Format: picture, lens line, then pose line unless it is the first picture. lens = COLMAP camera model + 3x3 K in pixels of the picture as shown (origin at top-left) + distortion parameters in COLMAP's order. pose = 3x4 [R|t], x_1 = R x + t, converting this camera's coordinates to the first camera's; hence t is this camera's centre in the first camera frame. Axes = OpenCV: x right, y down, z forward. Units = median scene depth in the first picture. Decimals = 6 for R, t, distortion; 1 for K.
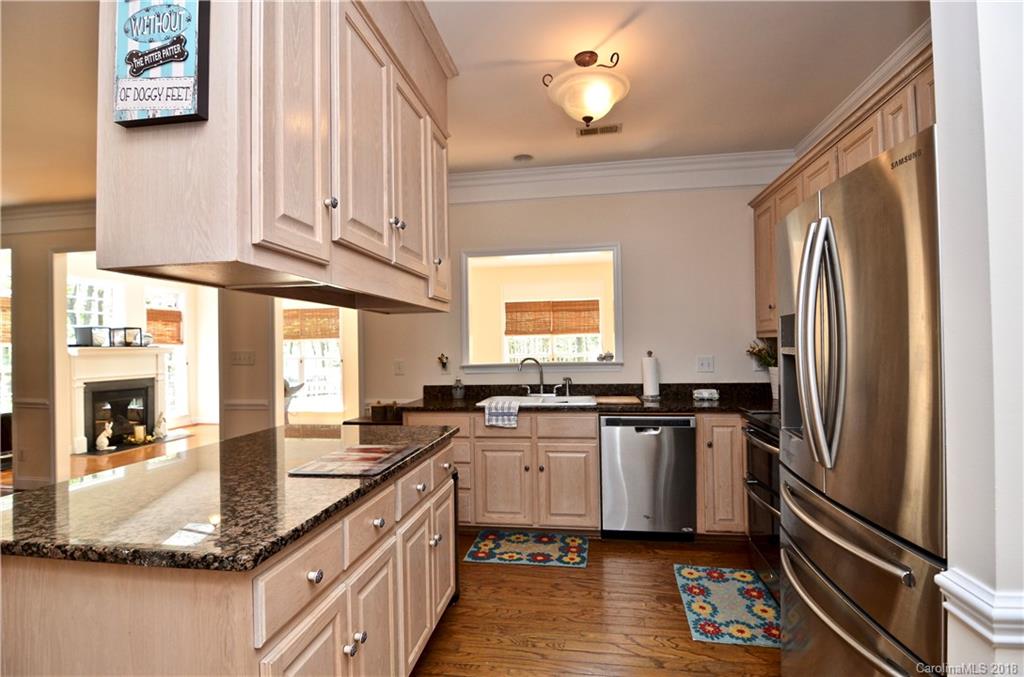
lens RADIAL K [[504.9, 0, 512.0], [0, 504.9, 338.5], [0, 0, 1]] dist [-0.016224, -0.001568]
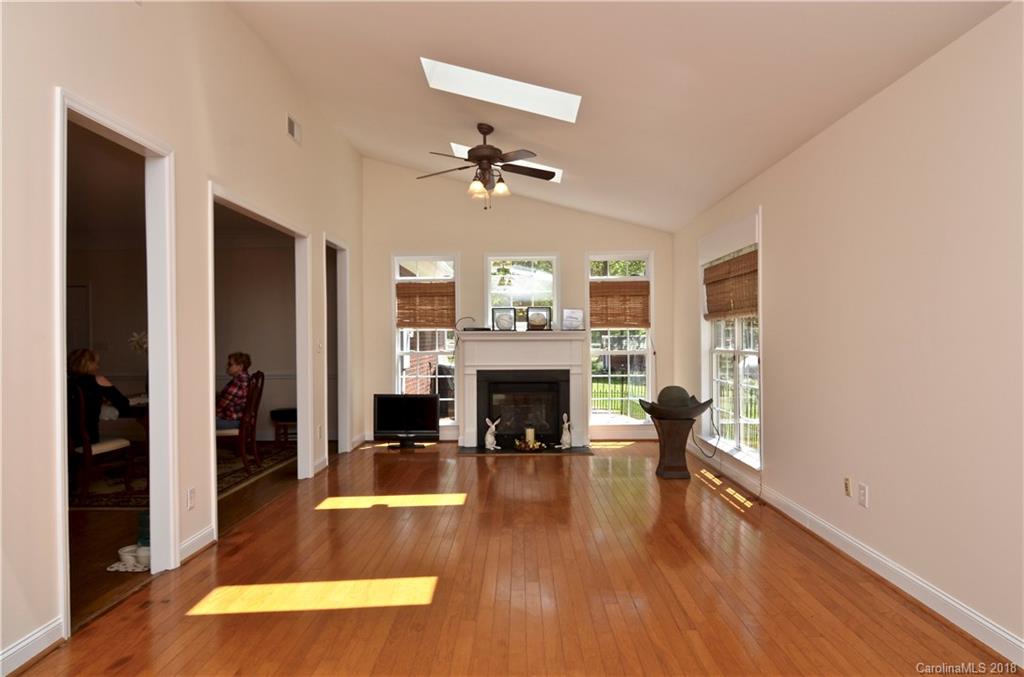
lens RADIAL K [[607.9, 0, 512.0], [0, 607.9, 338.5], [0, 0, 1]] dist [0.004629, -0.013536]
pose [[0.141528, 0.019163, -0.989749, 0.233877], [0.018444, 0.999588, 0.021991, 0.007834], [0.989762, -0.021367, 0.141116, 0.867483]]
